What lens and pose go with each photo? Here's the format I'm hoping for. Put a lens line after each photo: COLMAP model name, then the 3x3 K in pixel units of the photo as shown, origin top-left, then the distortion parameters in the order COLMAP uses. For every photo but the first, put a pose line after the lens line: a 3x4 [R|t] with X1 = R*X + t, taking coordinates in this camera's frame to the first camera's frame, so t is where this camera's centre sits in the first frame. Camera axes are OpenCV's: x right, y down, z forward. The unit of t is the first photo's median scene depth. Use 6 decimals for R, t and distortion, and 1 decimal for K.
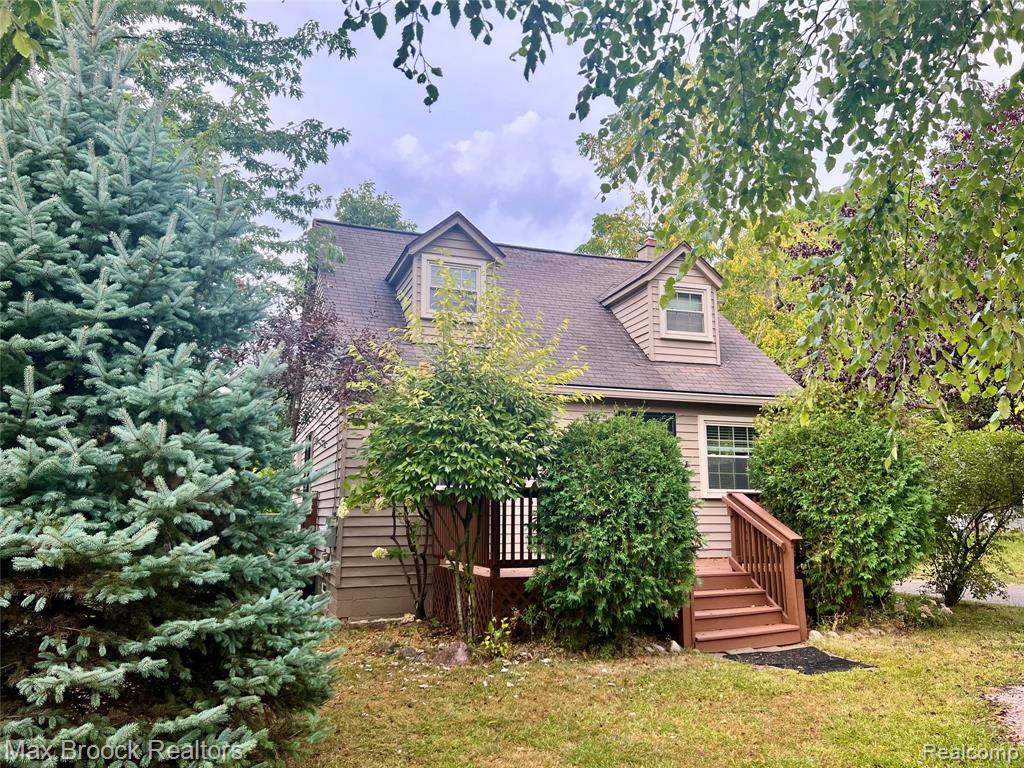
lens RADIAL K [[803.2, 0, 512.0], [0, 803.2, 384.0], [0, 0, 1]] dist [0.025819, -0.066851]
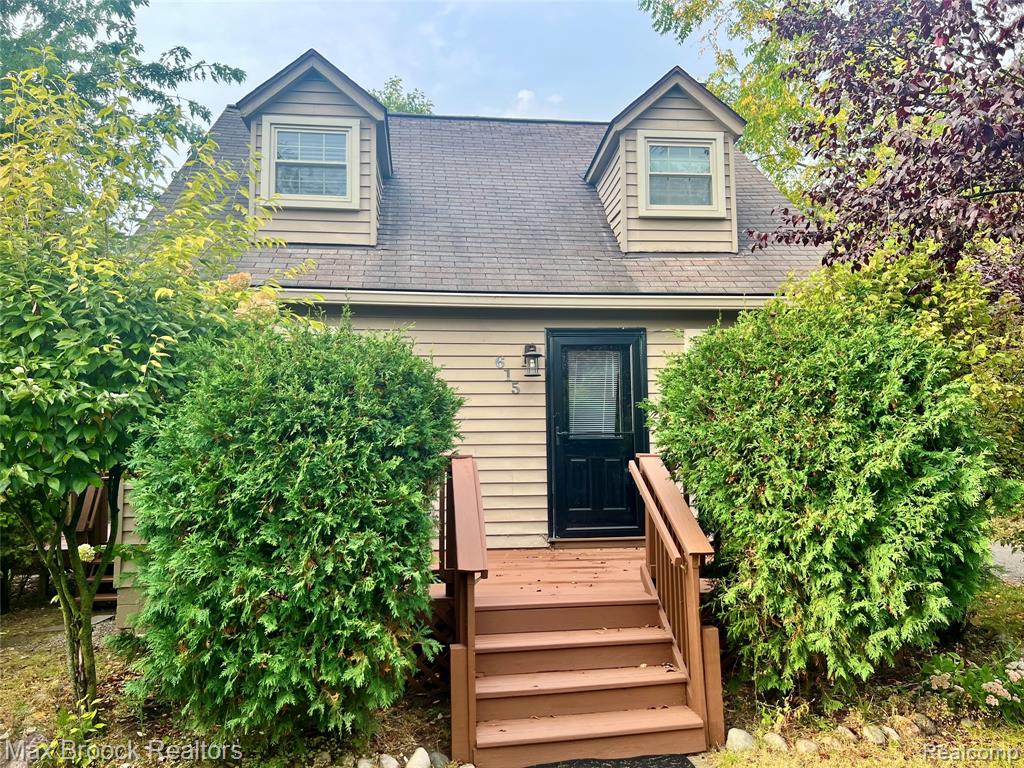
lens RADIAL K [[803.2, 0, 512.0], [0, 803.2, 384.0], [0, 0, 1]] dist [0.025819, -0.066851]
pose [[0.972799, -0.026699, -0.230109, 0.344749], [0.044529, 0.996364, 0.072642, 0.041596], [0.227332, -0.080912, 0.970450, 0.467971]]
